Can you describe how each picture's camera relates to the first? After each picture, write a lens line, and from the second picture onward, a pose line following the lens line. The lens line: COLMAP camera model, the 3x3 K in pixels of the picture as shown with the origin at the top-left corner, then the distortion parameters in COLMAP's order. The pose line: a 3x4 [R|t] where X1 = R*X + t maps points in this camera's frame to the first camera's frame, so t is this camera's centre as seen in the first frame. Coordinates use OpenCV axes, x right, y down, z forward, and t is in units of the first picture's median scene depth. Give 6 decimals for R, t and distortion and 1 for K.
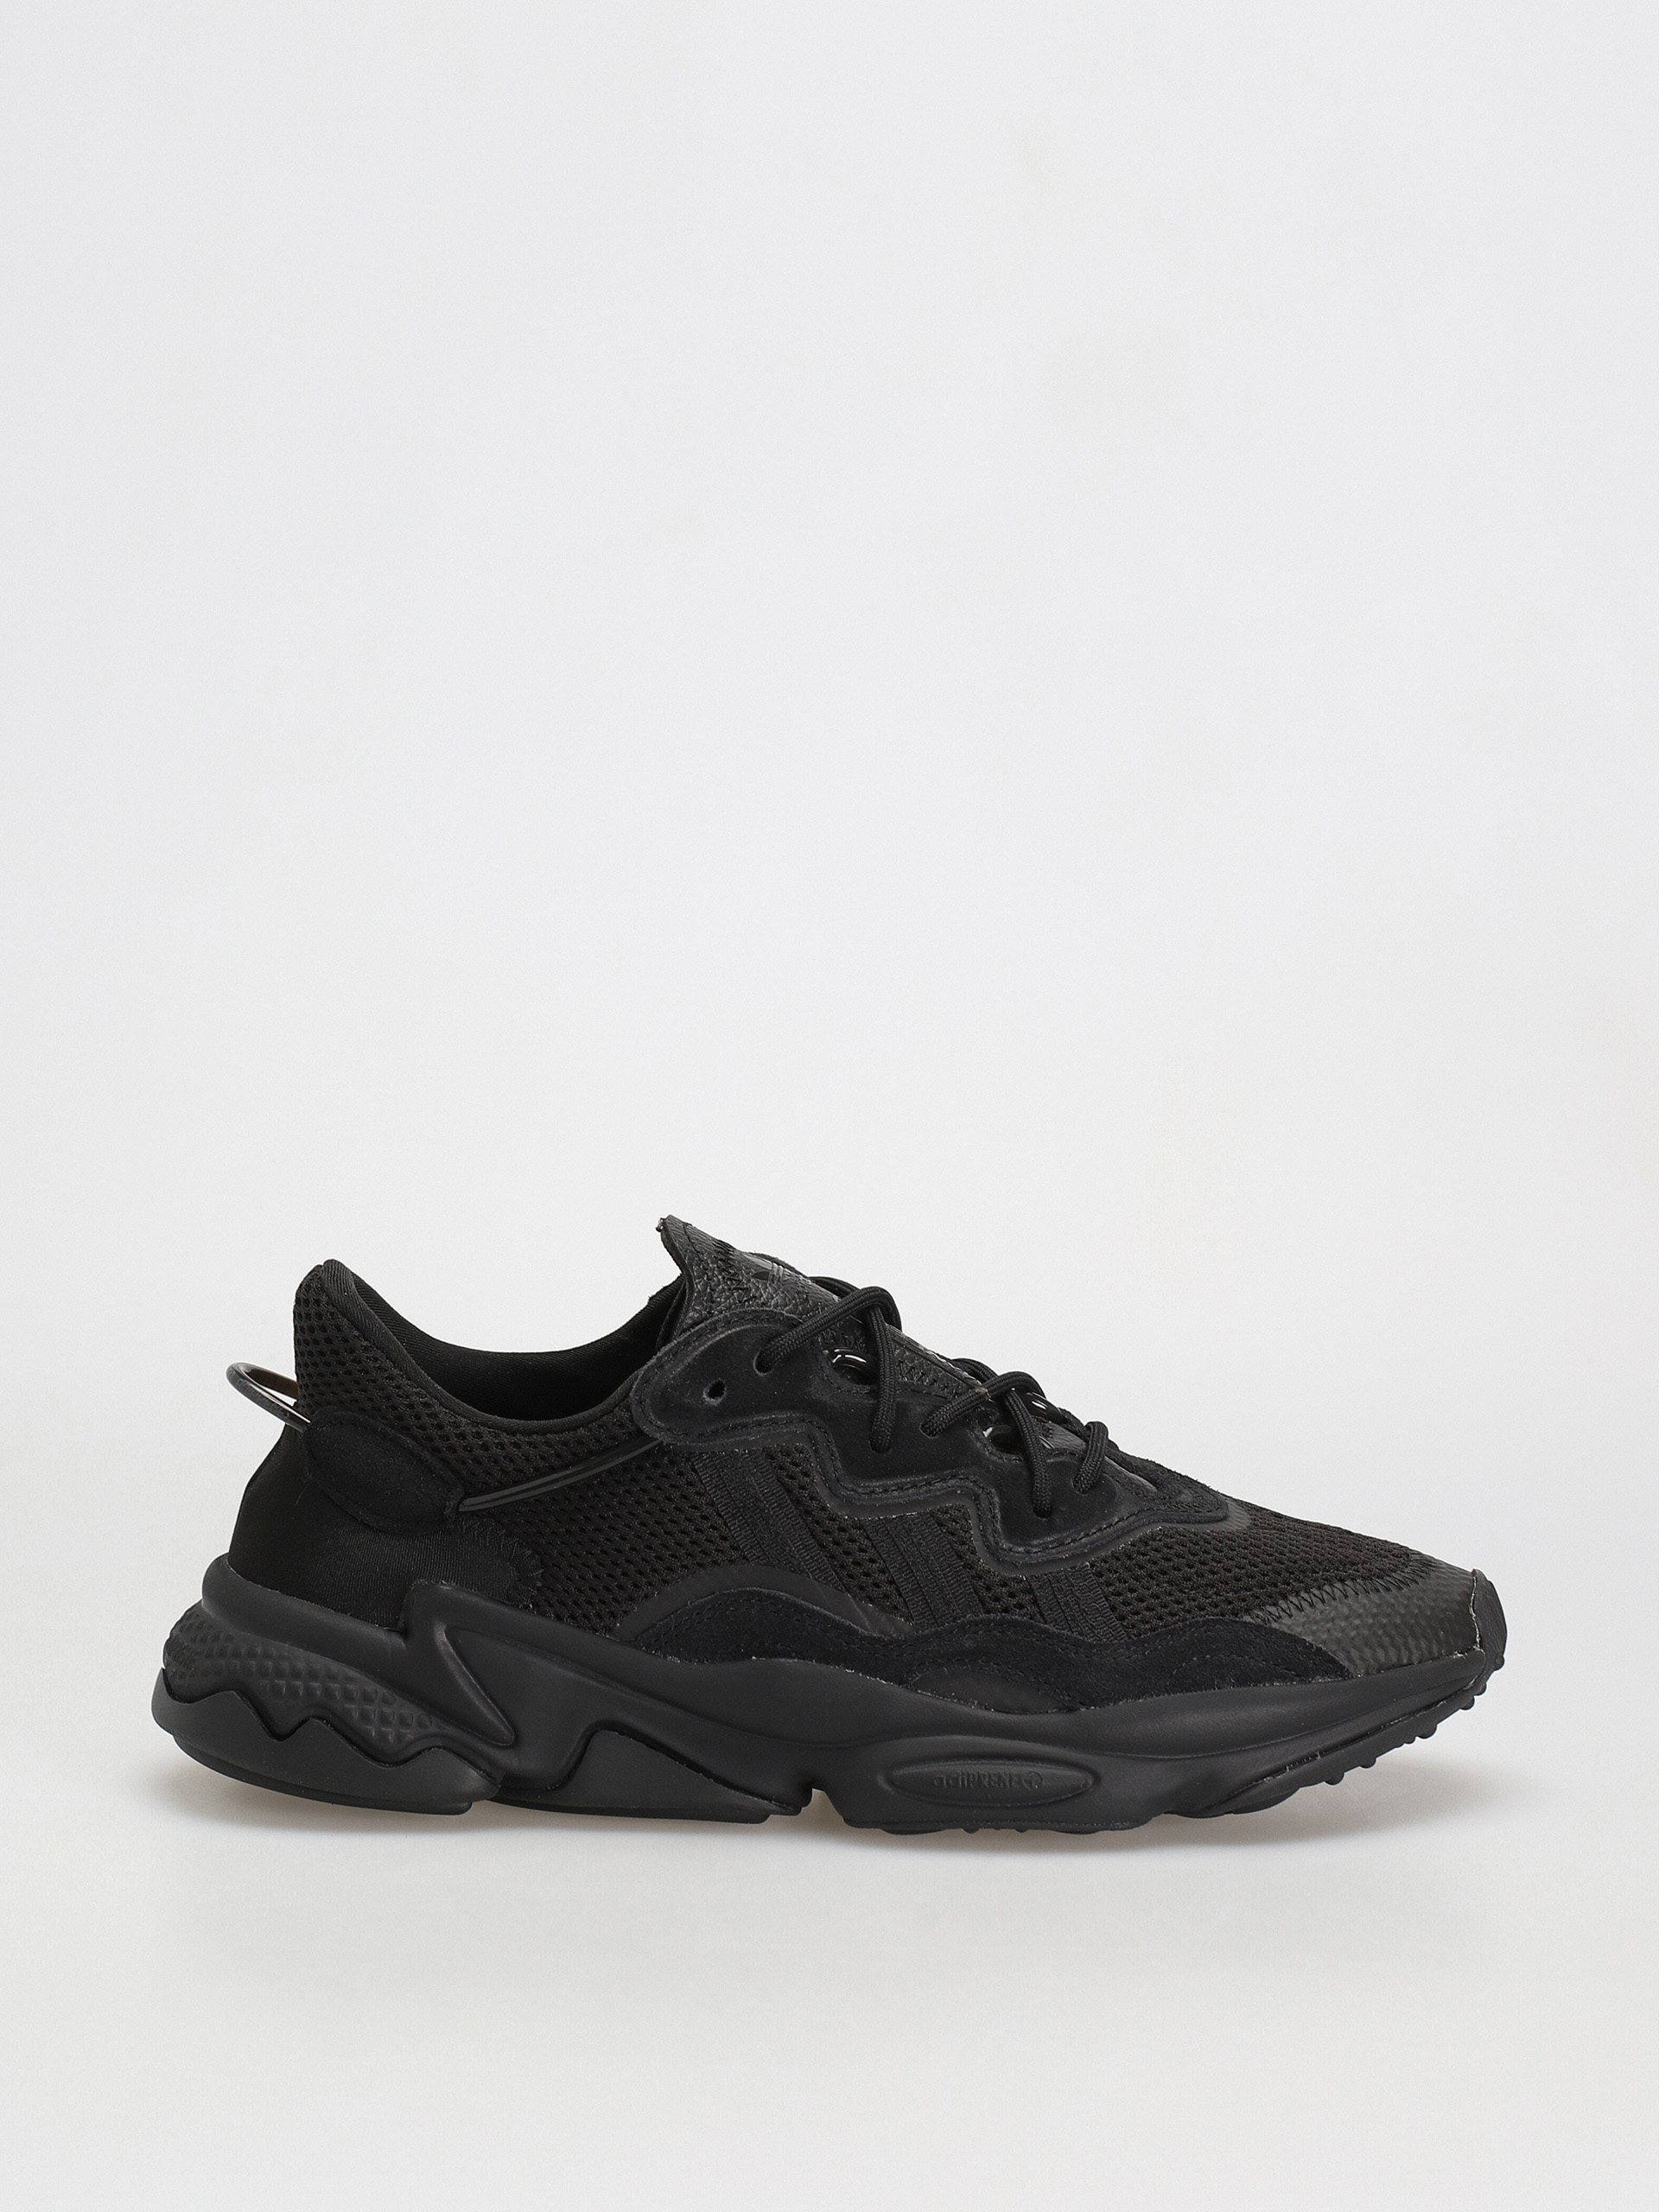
lens RADIAL K [[7714.2, 0, 830.4], [0, 7714.2, 1106.8], [0, 0, 1]] dist [-0.168839, 0.000000]
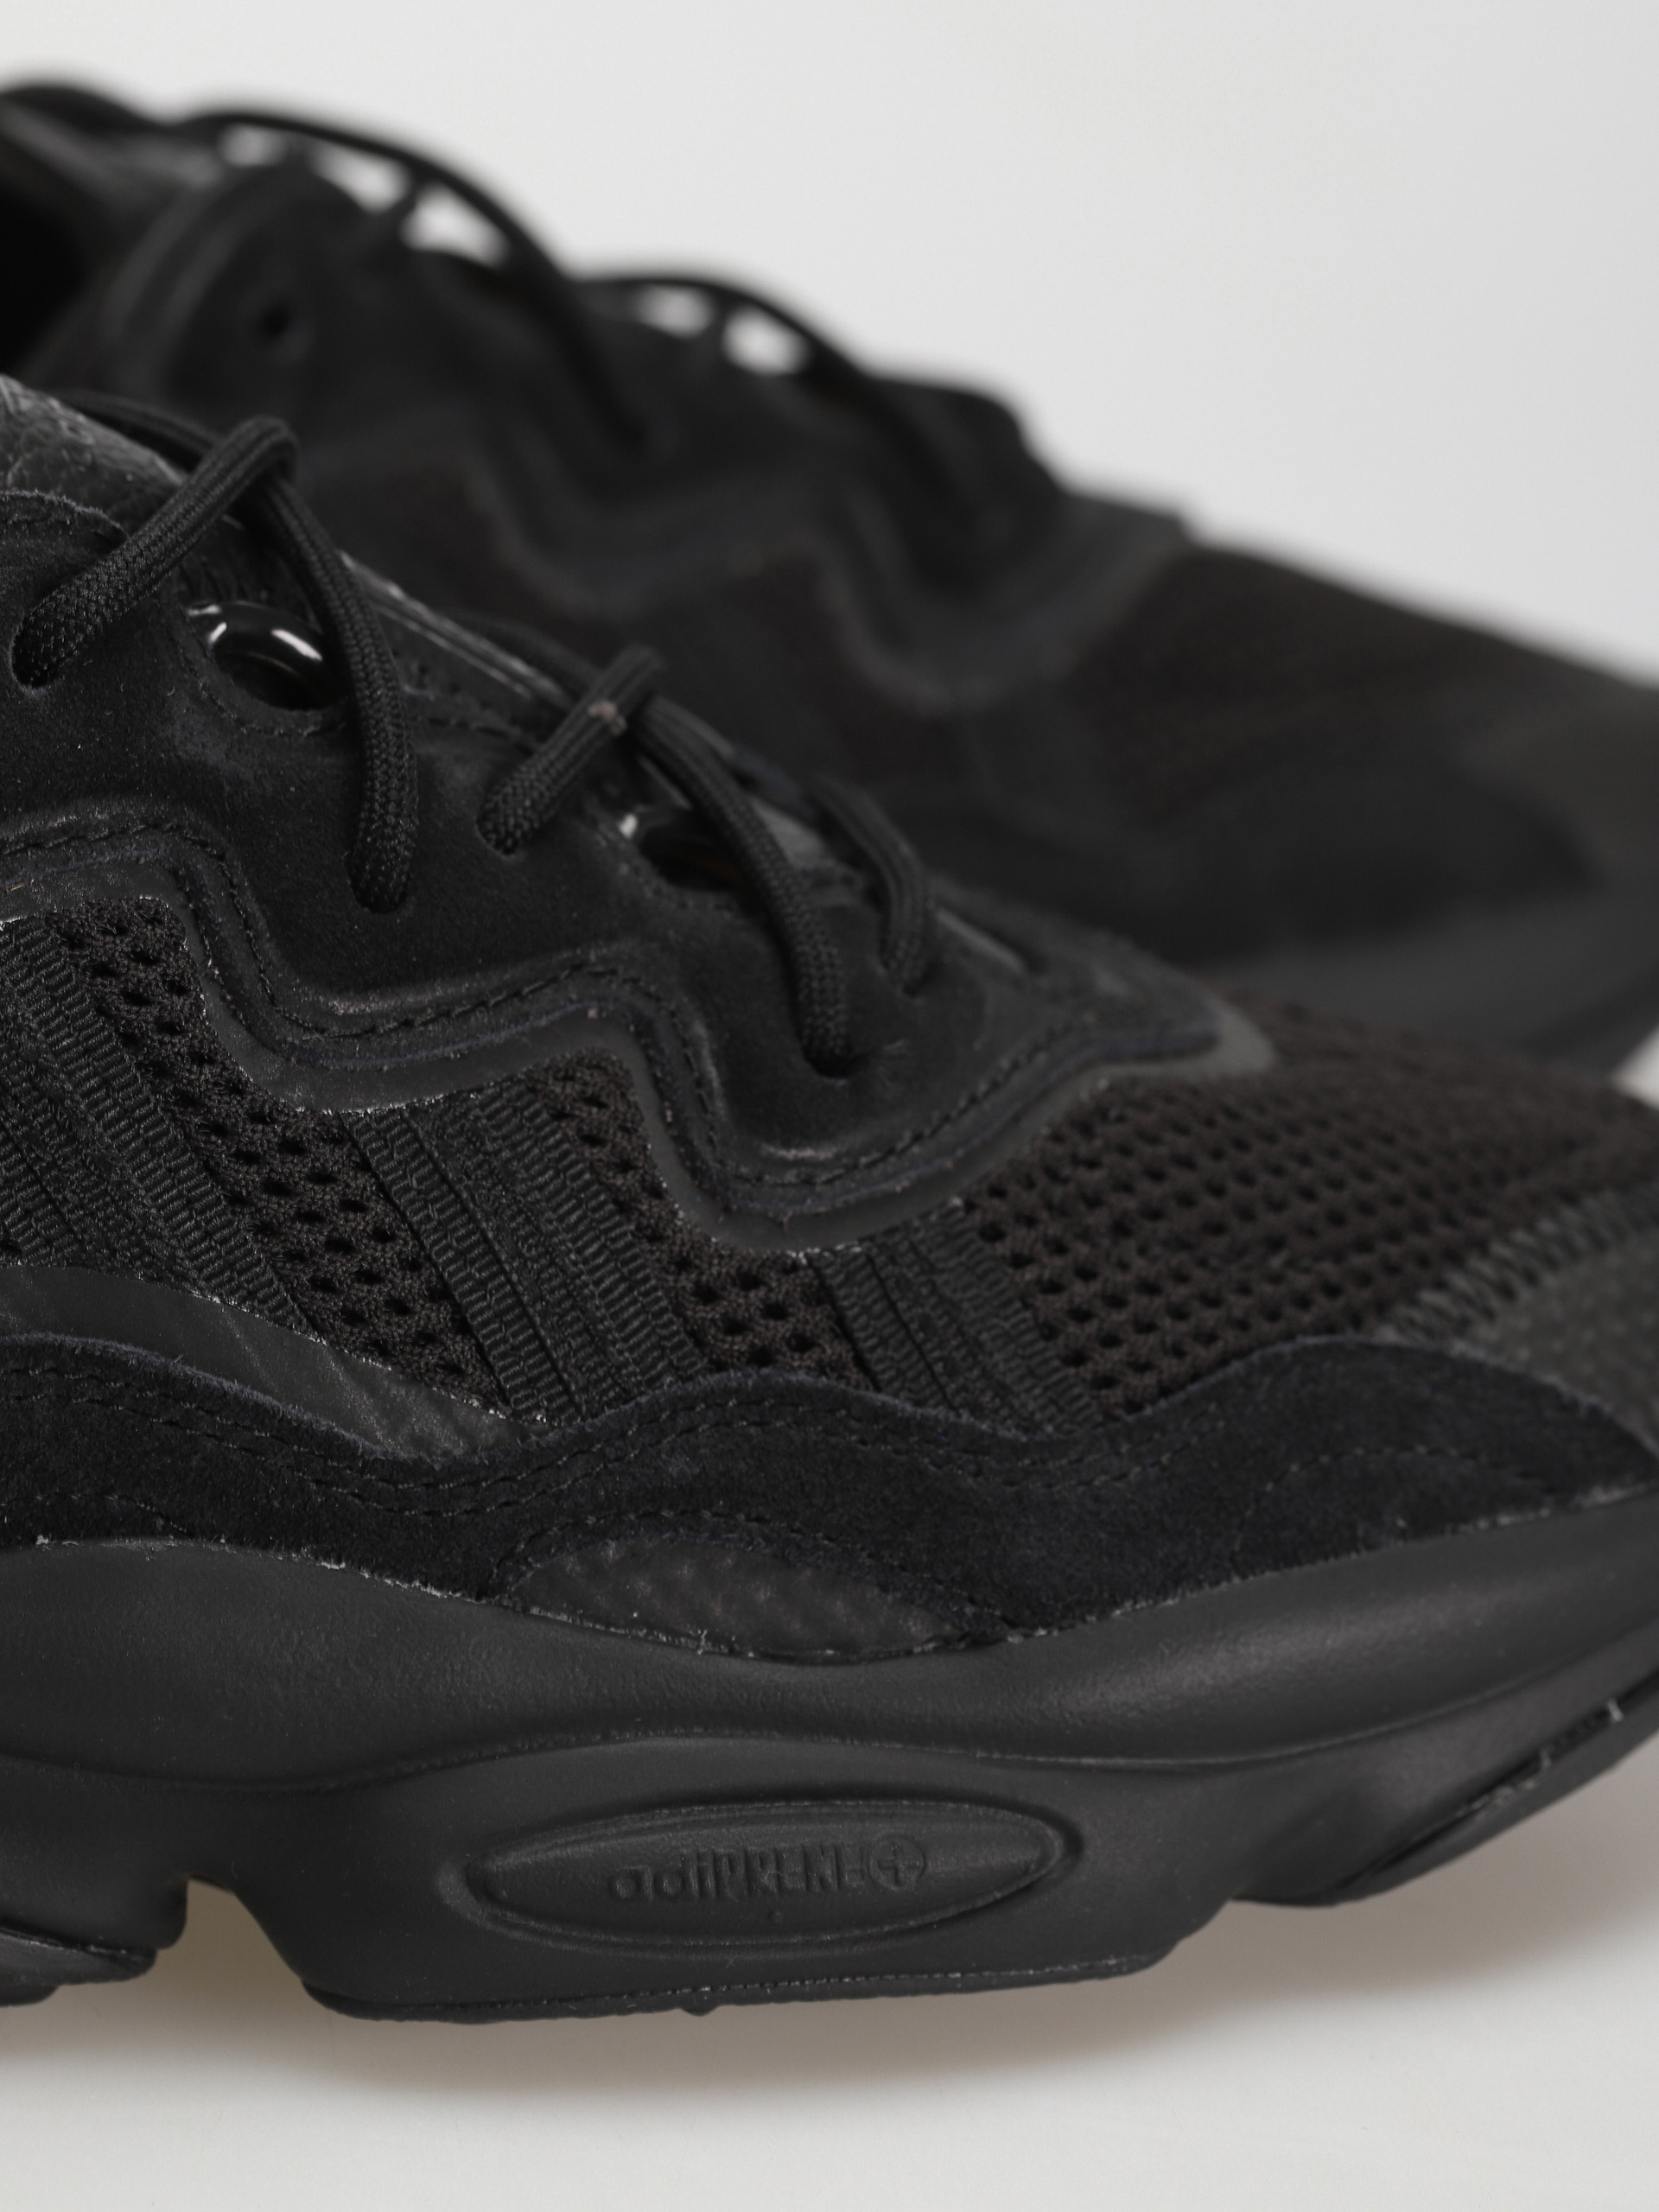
lens RADIAL K [[7714.2, 0, 828.8], [0, 7714.2, 1103.5], [0, 0, 1]] dist [-0.168839, 0.000000]
pose [[0.951799, -0.049646, 0.302678, -0.077784], [0.011228, 0.991792, 0.127367, 0.010405], [-0.306517, -0.117830, 0.944544, 0.675649]]
